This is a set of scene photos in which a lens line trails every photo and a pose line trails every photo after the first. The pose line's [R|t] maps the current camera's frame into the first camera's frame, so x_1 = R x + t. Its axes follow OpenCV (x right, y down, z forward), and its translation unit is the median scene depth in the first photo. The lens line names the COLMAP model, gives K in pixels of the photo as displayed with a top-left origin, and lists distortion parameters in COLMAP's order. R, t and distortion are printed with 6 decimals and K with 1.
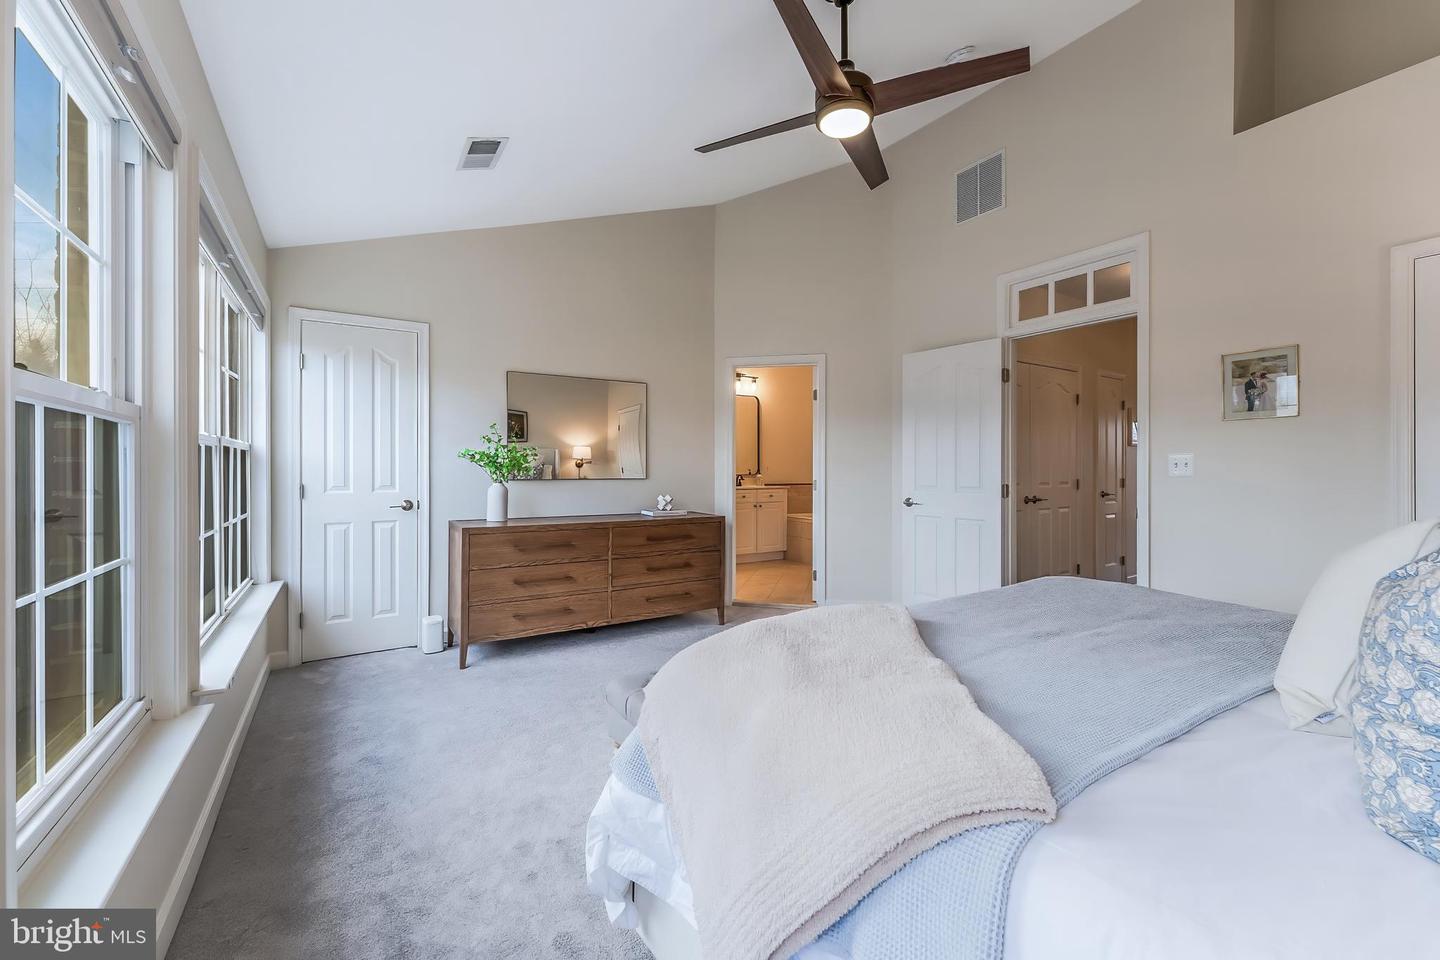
lens RADIAL K [[581.9, 0, 722.5], [0, 581.9, 470.6], [0, 0, 1]] dist [-0.000119, -0.000017]
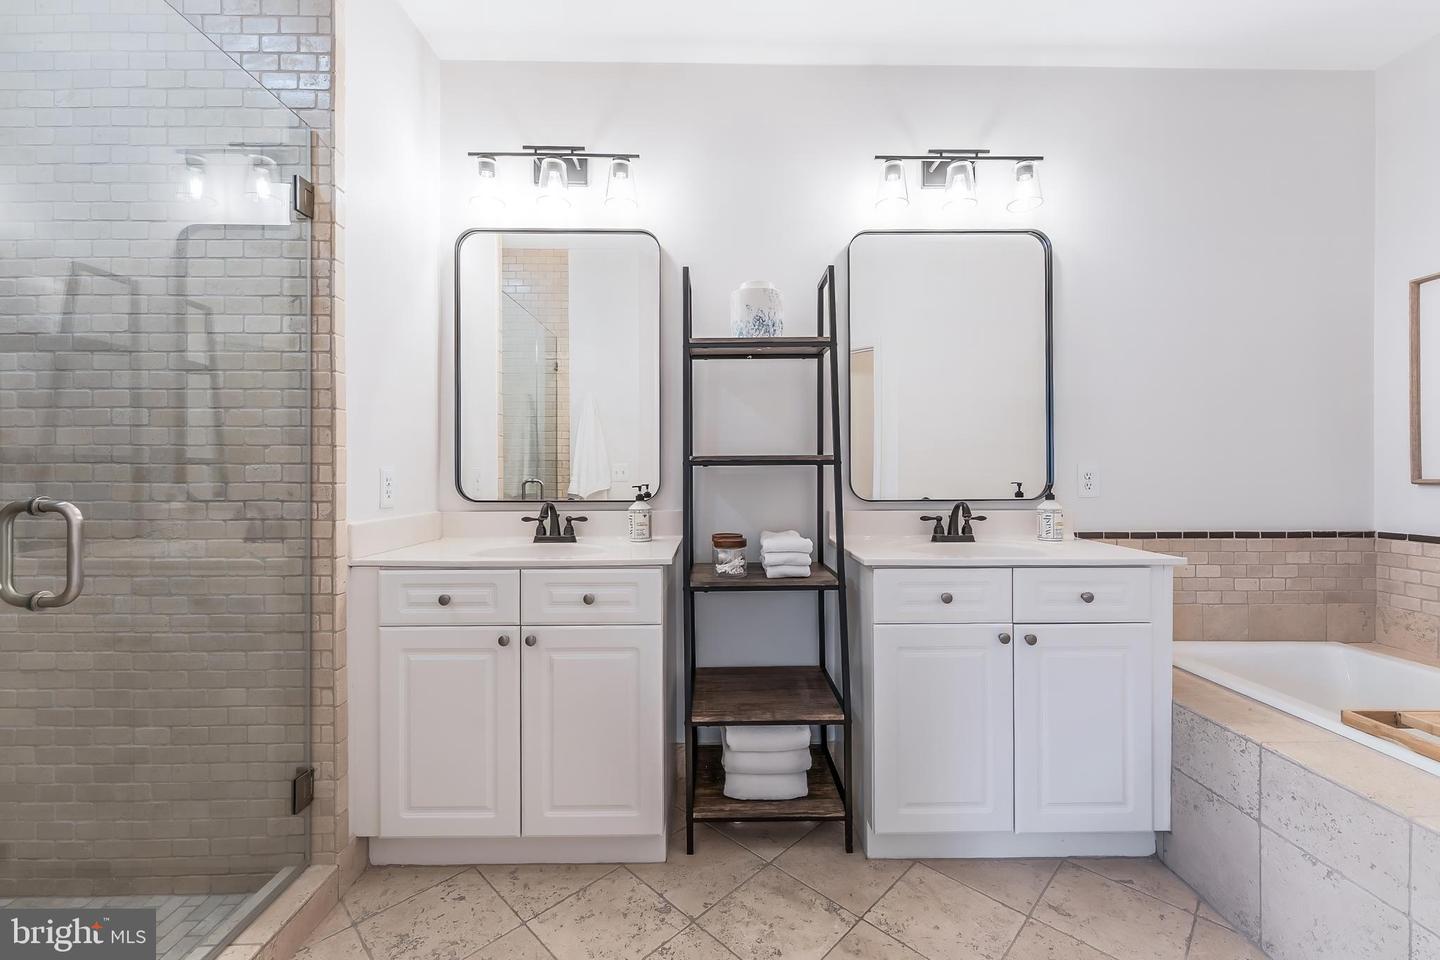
lens RADIAL K [[586.2, 0, 723.0], [0, 586.2, 474.6], [0, 0, 1]] dist [-0.000001, -0.000201]
pose [[0.847865, -0.004184, -0.530195, 0.080711], [0.002746, 0.999990, -0.003500, -0.005772], [0.530204, 0.001511, 0.847869, 0.686318]]
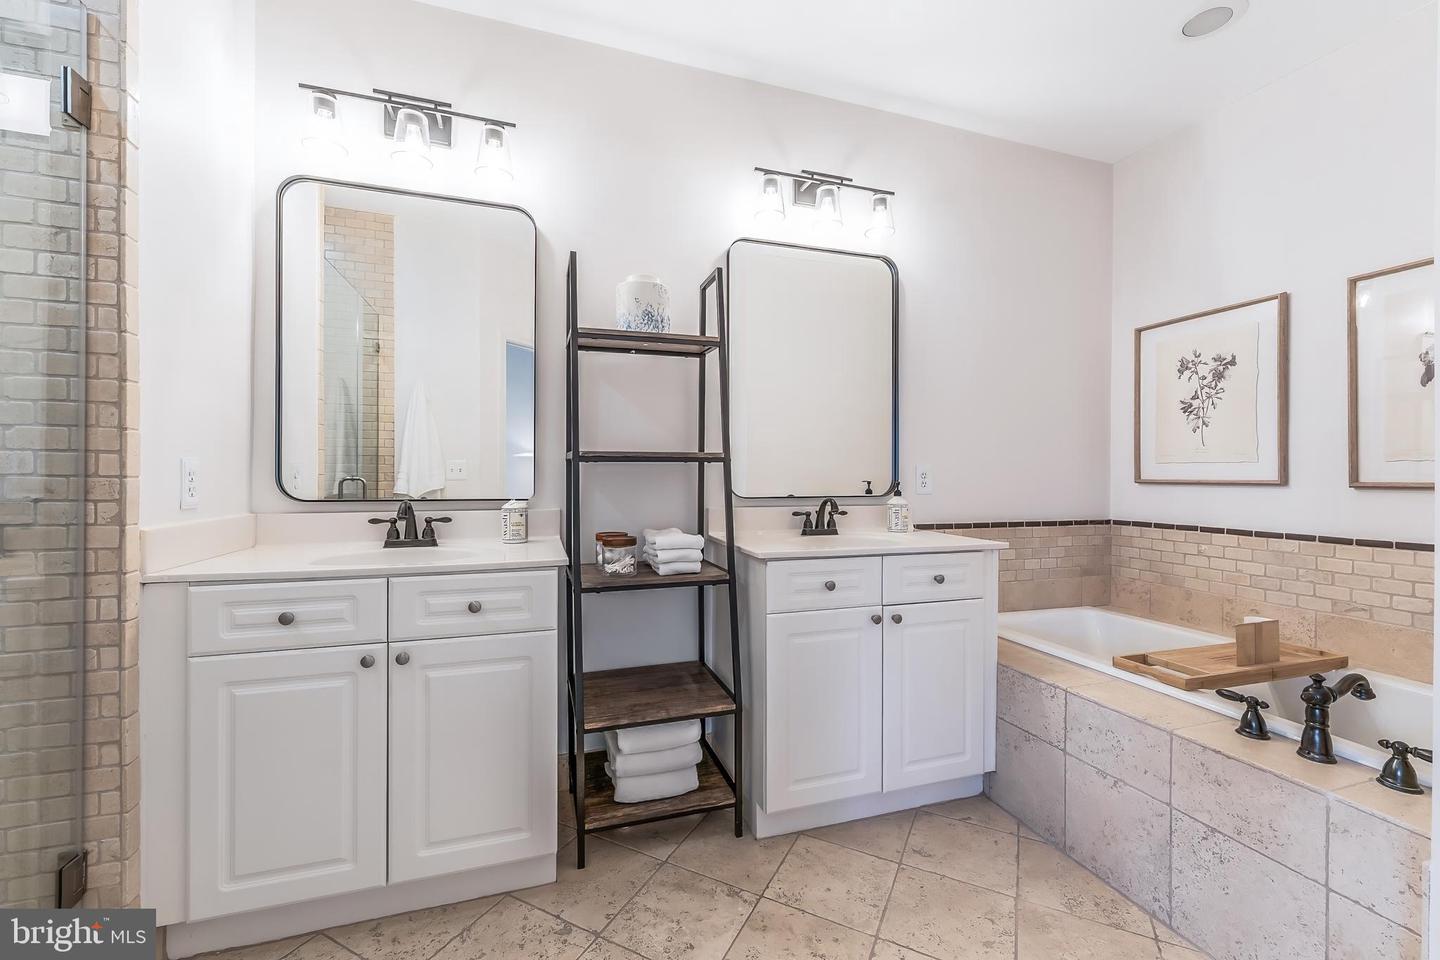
lens RADIAL K [[587.8, 0, 719.8], [0, 587.8, 477.3], [0, 0, 1]] dist [0.000000, 0.000274]
pose [[0.968032, 0.002102, -0.250819, 0.050749], [-0.002462, 0.999996, -0.001119, -0.003793], [0.250816, 0.001701, 0.968033, 0.673914]]
